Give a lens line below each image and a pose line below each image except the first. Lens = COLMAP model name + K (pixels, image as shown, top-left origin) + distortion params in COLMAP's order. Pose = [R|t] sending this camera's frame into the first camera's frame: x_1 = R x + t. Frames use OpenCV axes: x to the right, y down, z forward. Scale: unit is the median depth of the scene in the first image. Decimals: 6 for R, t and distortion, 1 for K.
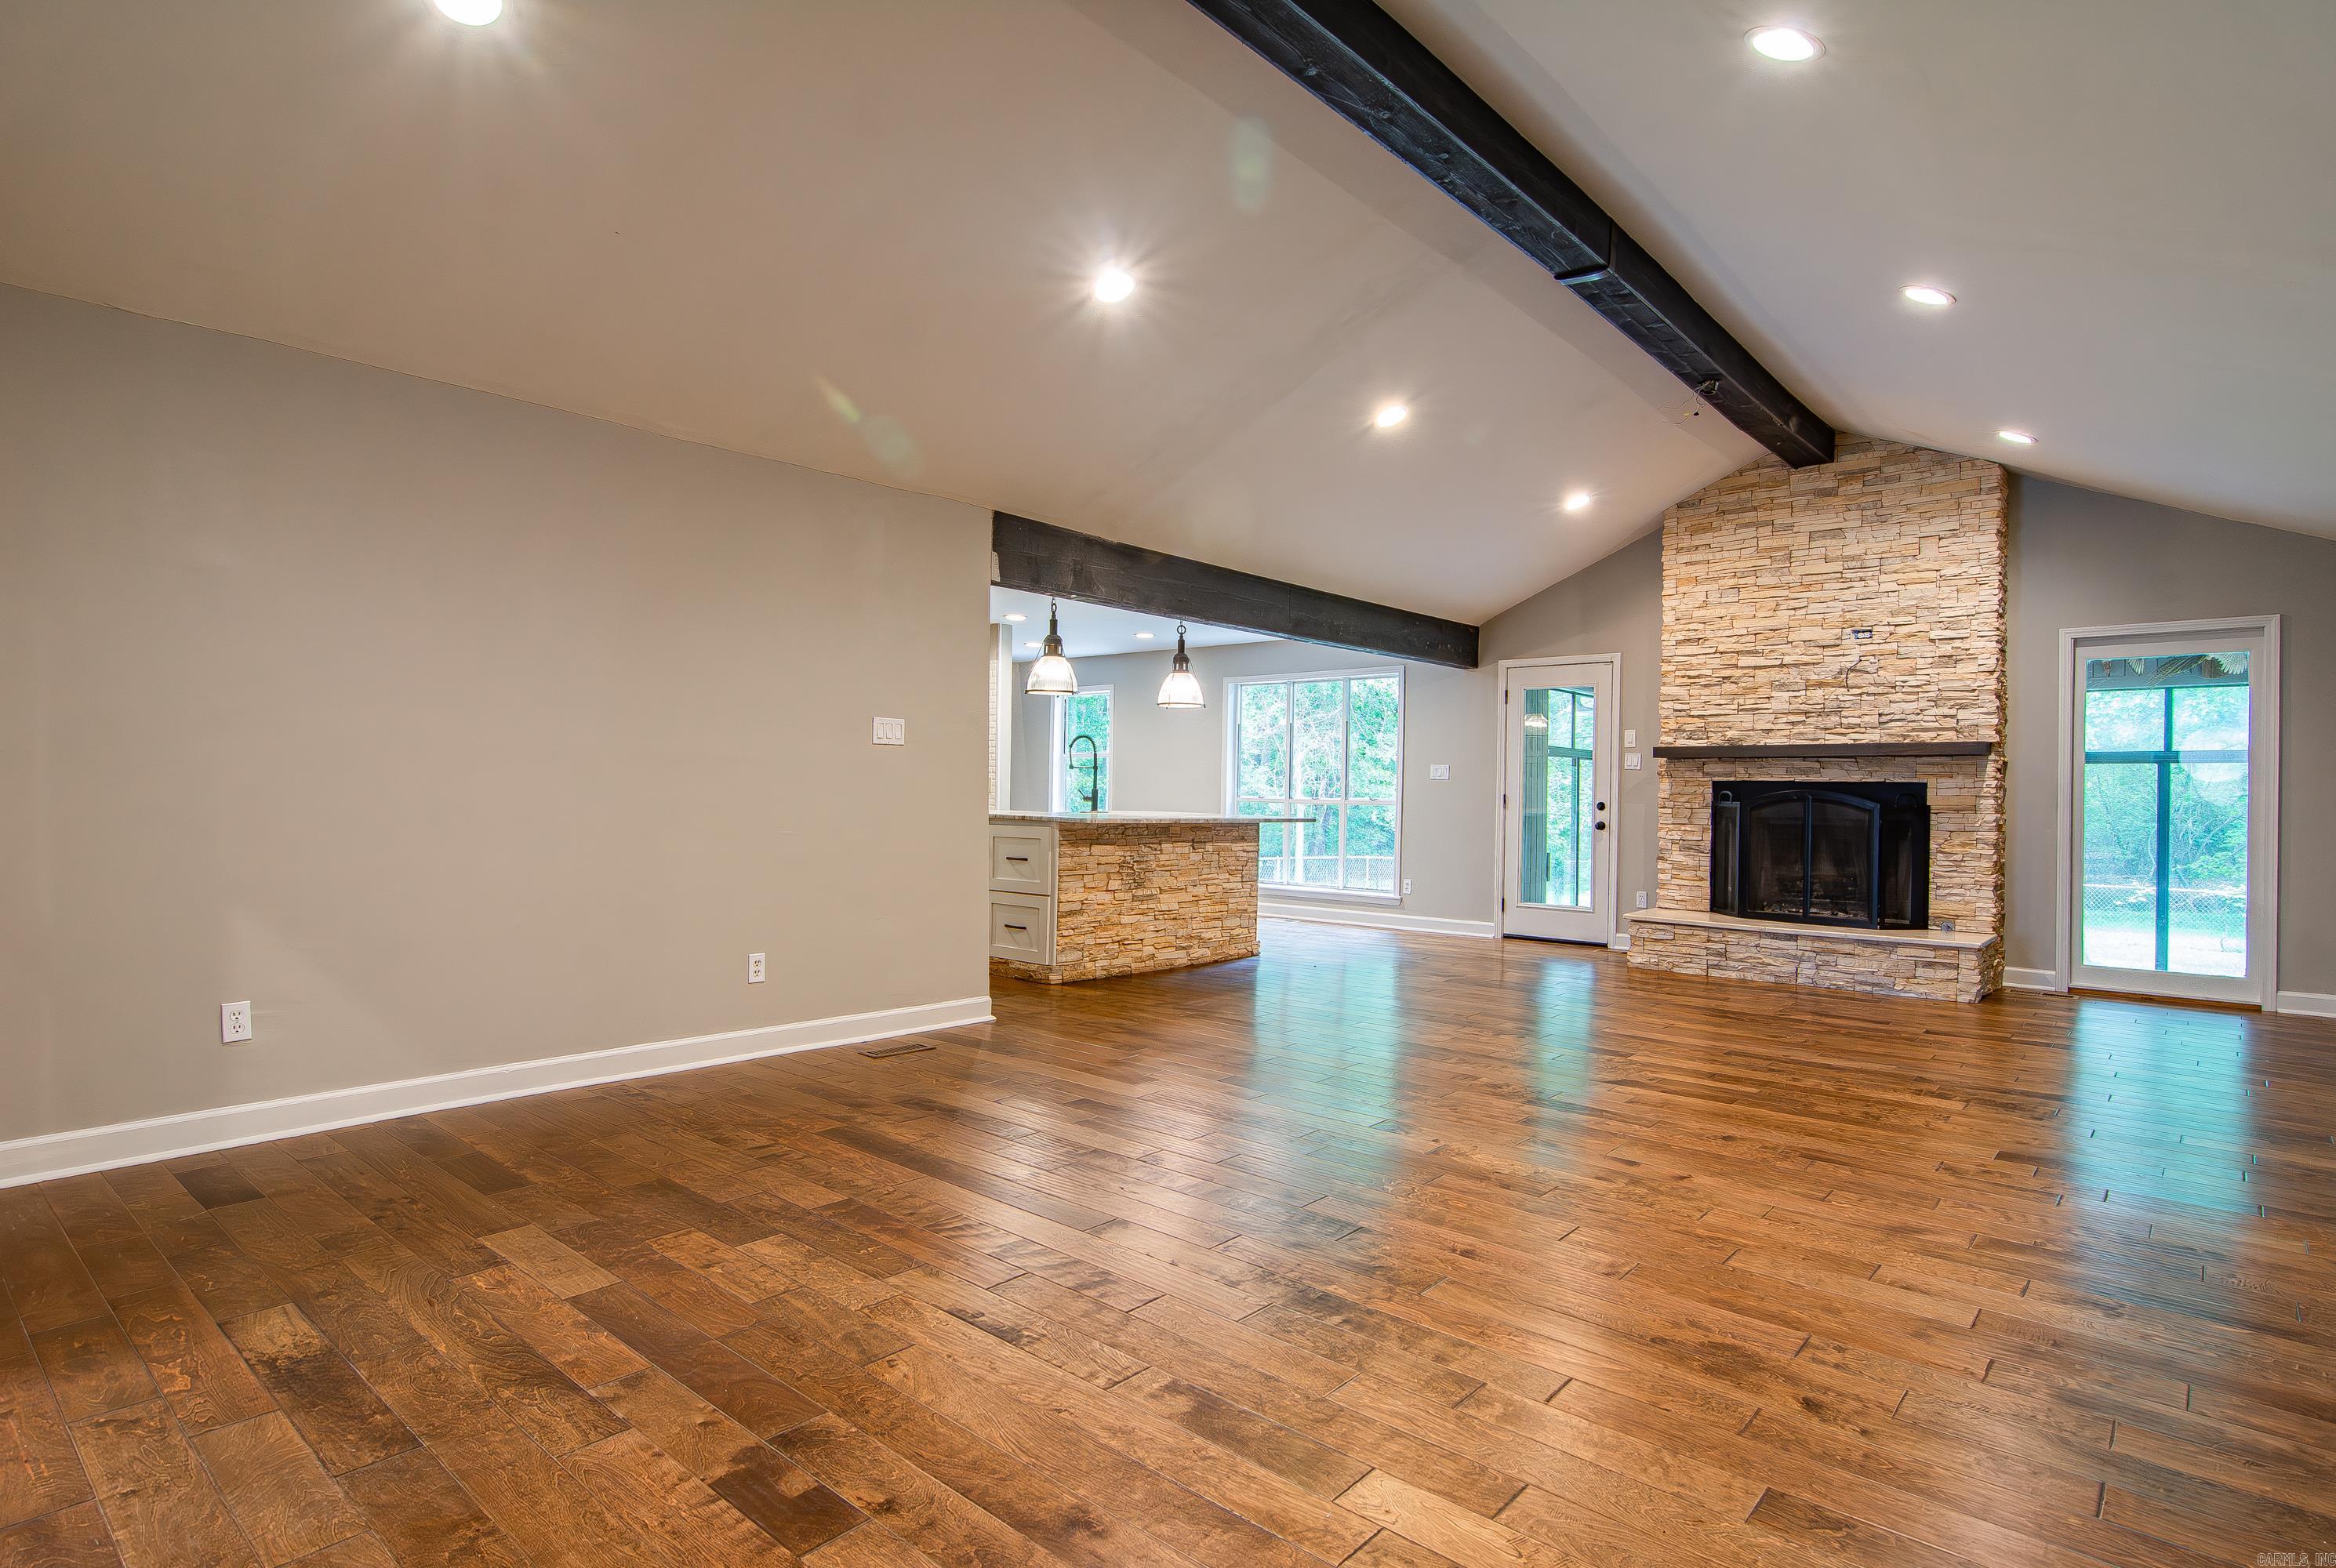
lens RADIAL K [[1211.3, 0, 1192.0], [0, 1211.3, 795.3], [0, 0, 1]] dist [-0.001100, -0.000276]
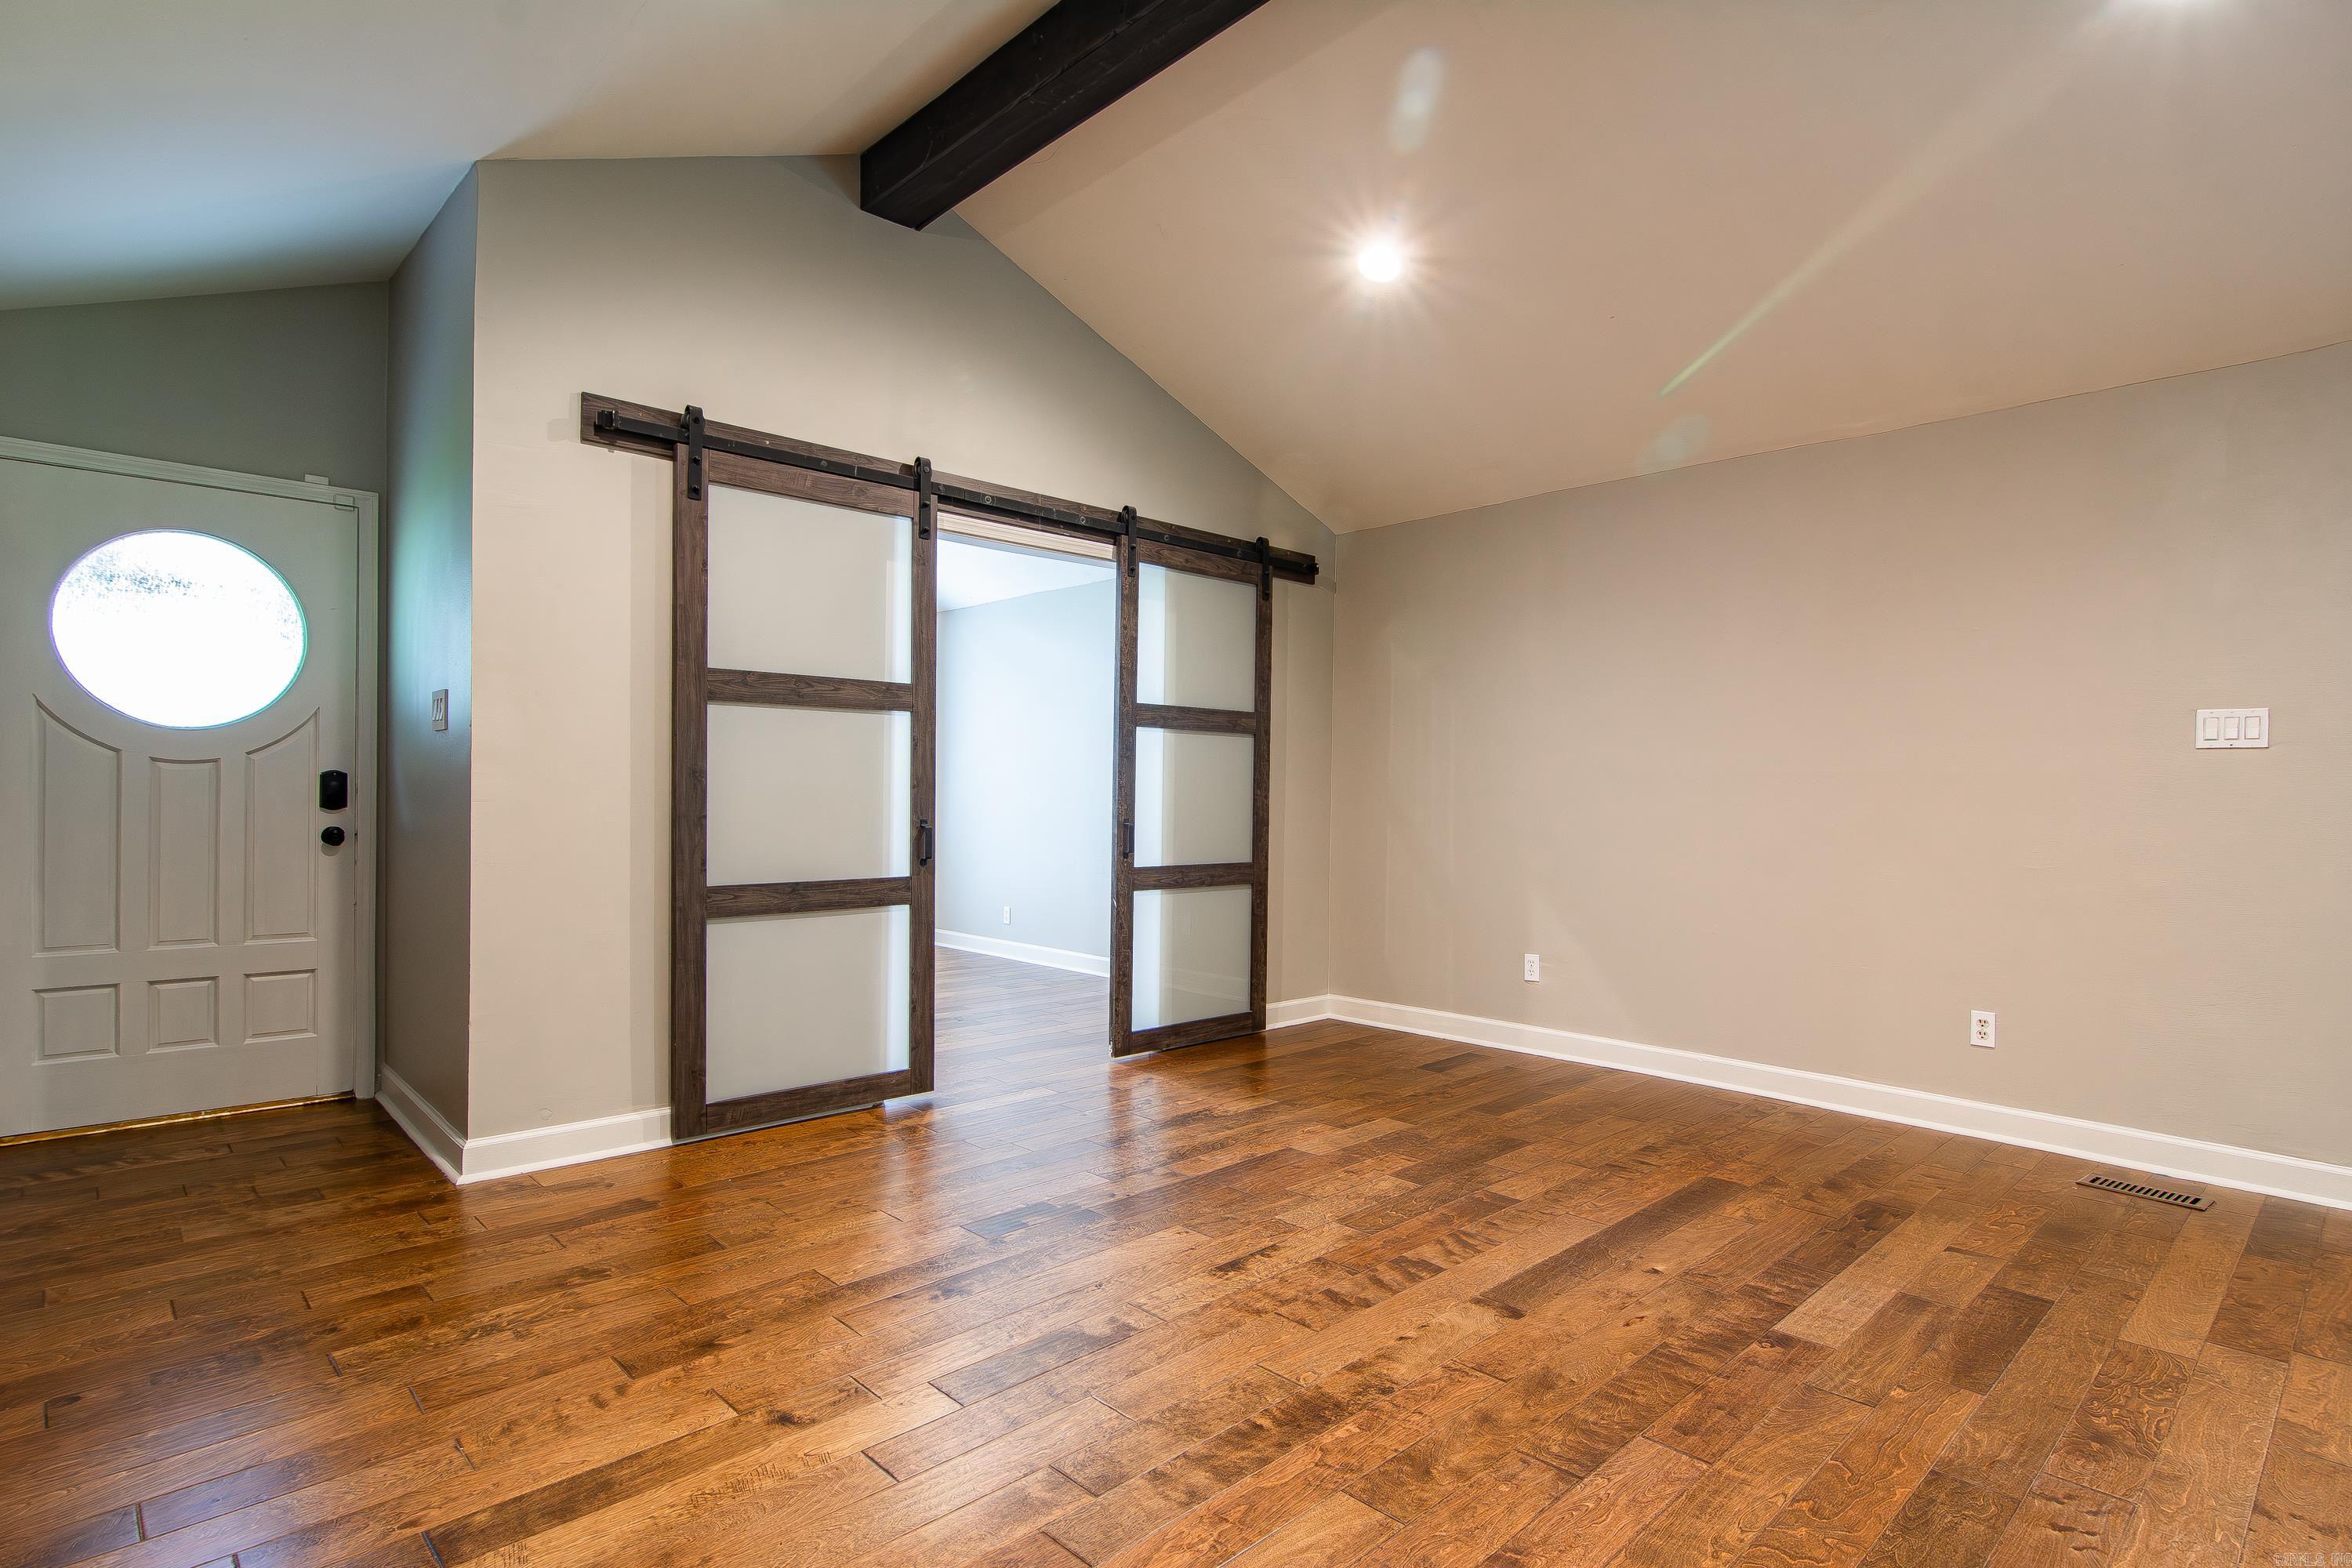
lens RADIAL K [[1193.9, 0, 1184.1], [0, 1193.9, 797.9], [0, 0, 1]] dist [-0.002662, 0.001070]
pose [[-0.095761, -0.011556, -0.995337, 0.341104], [-0.019455, 0.999763, -0.009736, 0.002582], [0.995214, 0.018432, -0.095963, 0.362172]]
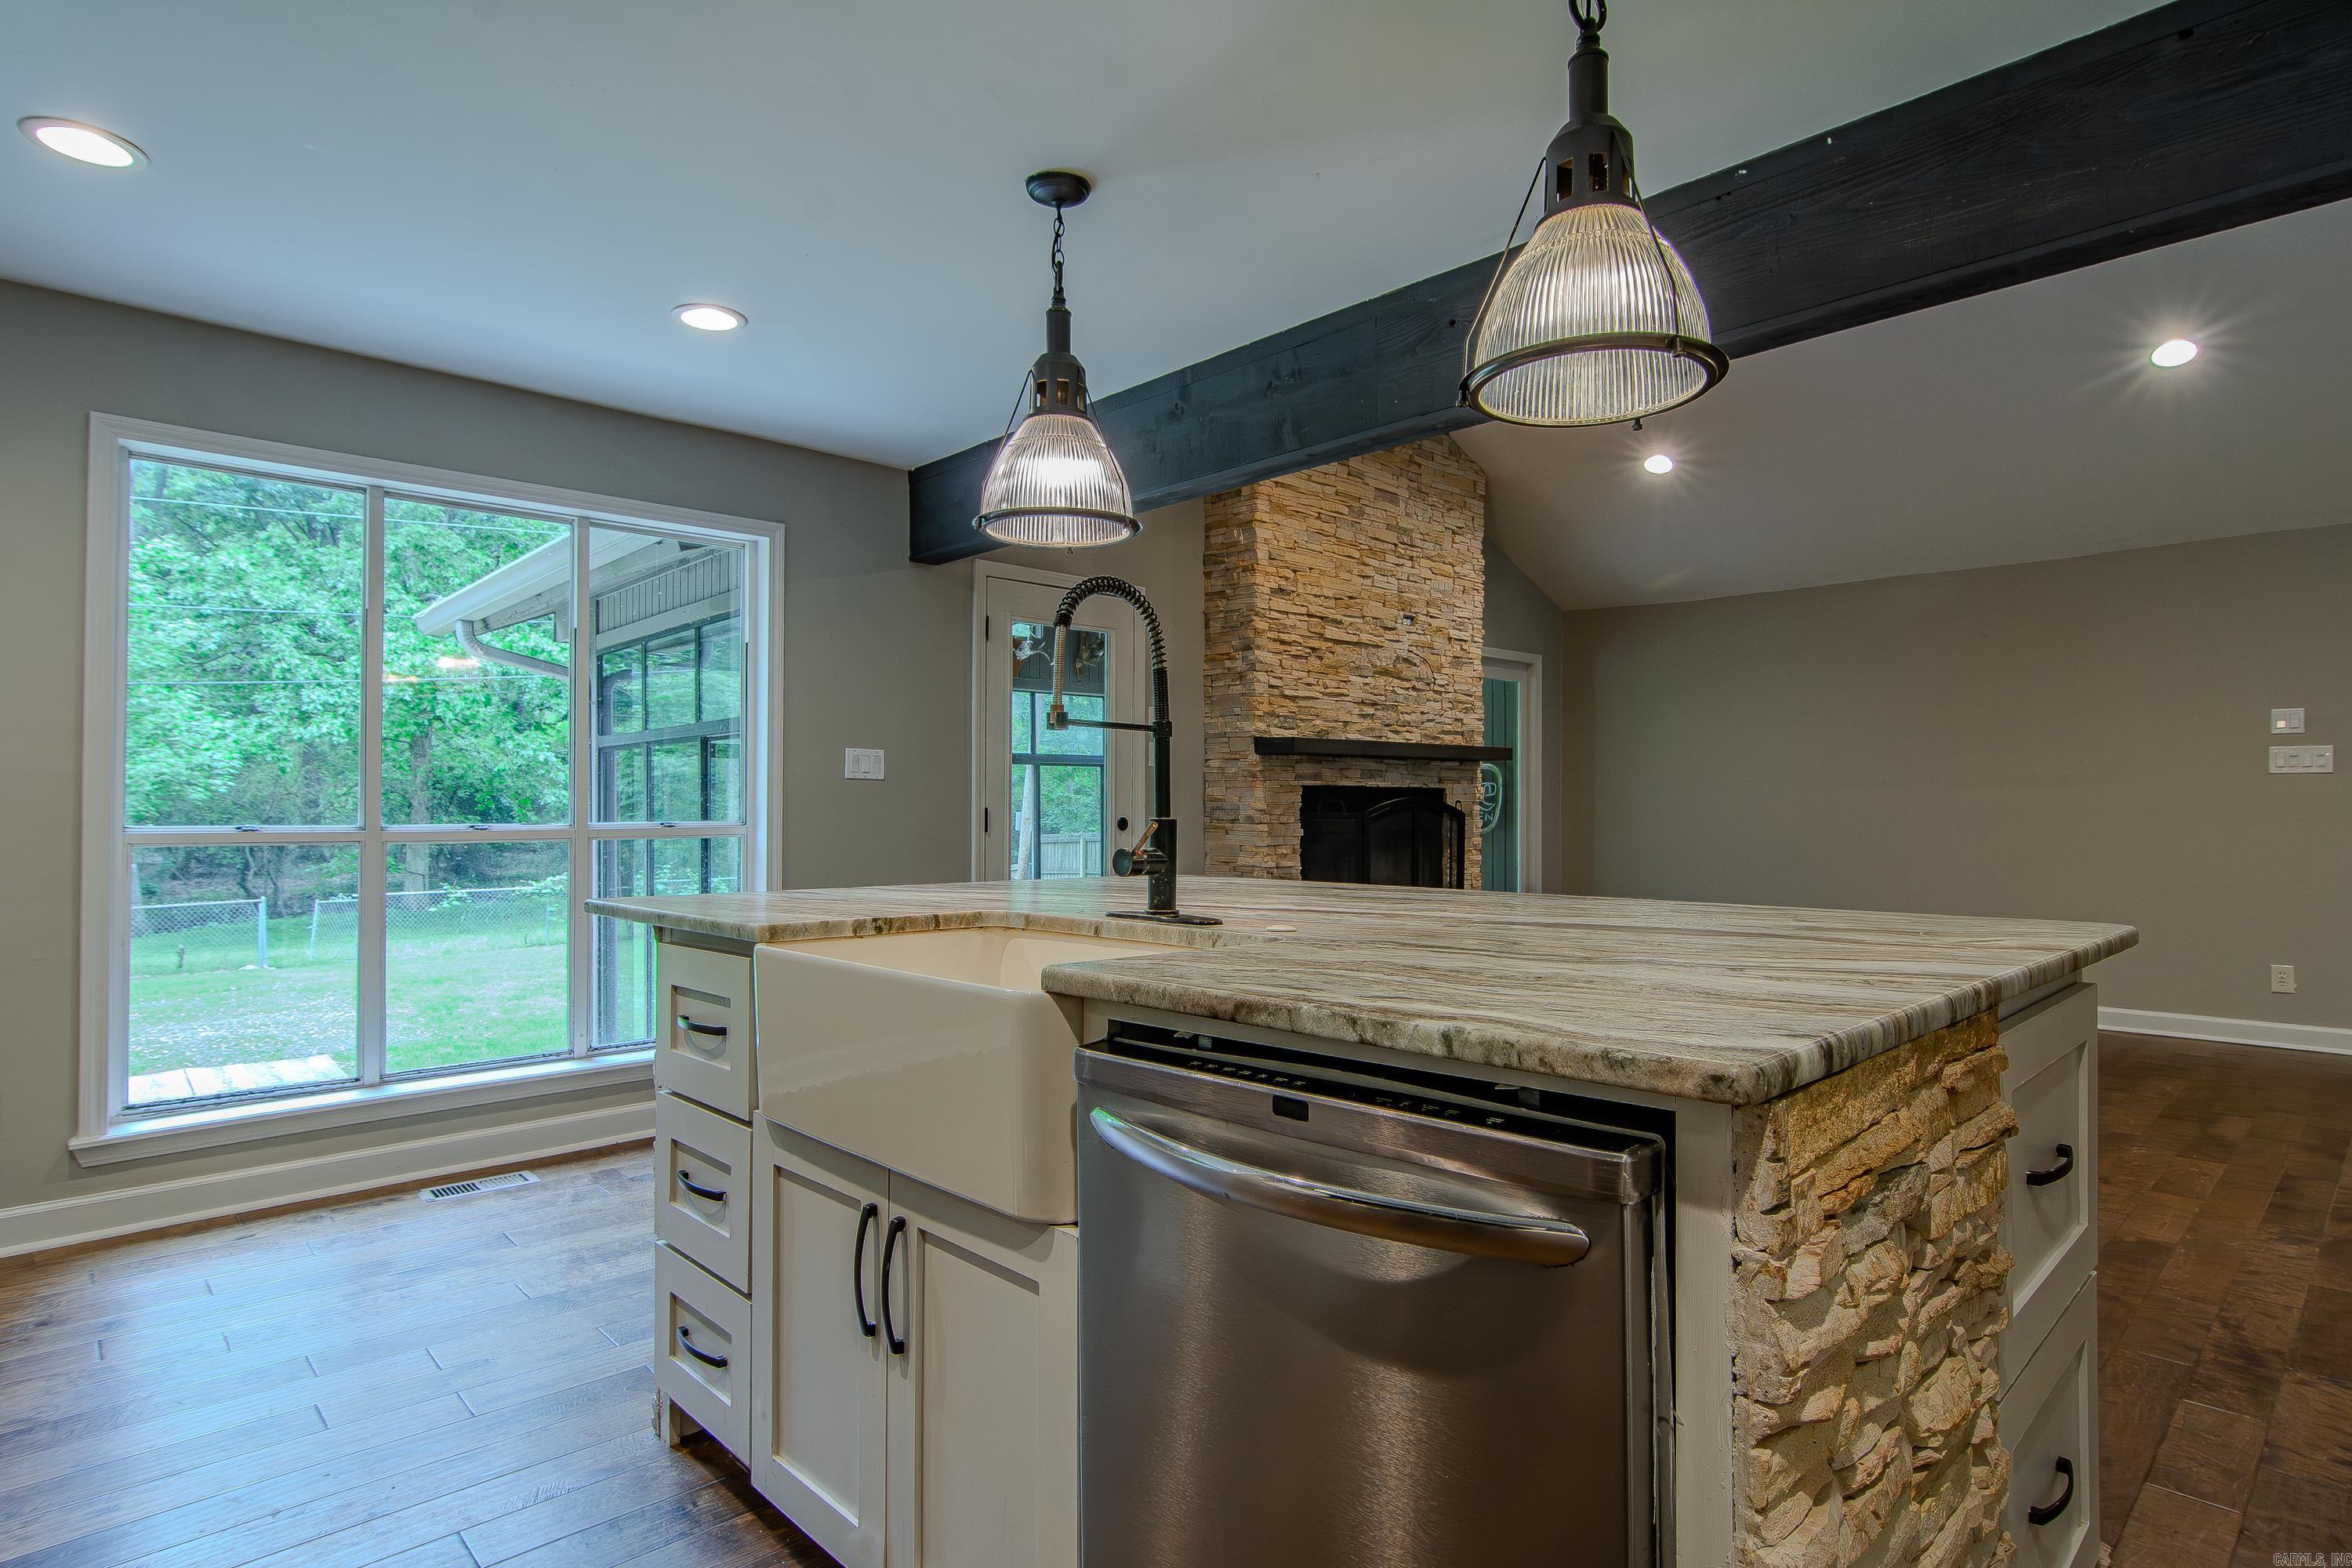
lens RADIAL K [[1225.7, 0, 1196.7], [0, 1225.7, 795.0], [0, 0, 1]] dist [-0.002169, -0.001054]
pose [[0.088279, -0.007827, 0.996065, -0.363505], [0.004335, 0.999963, 0.007474, -0.013386], [-0.996086, 0.003658, 0.088310, 1.108480]]
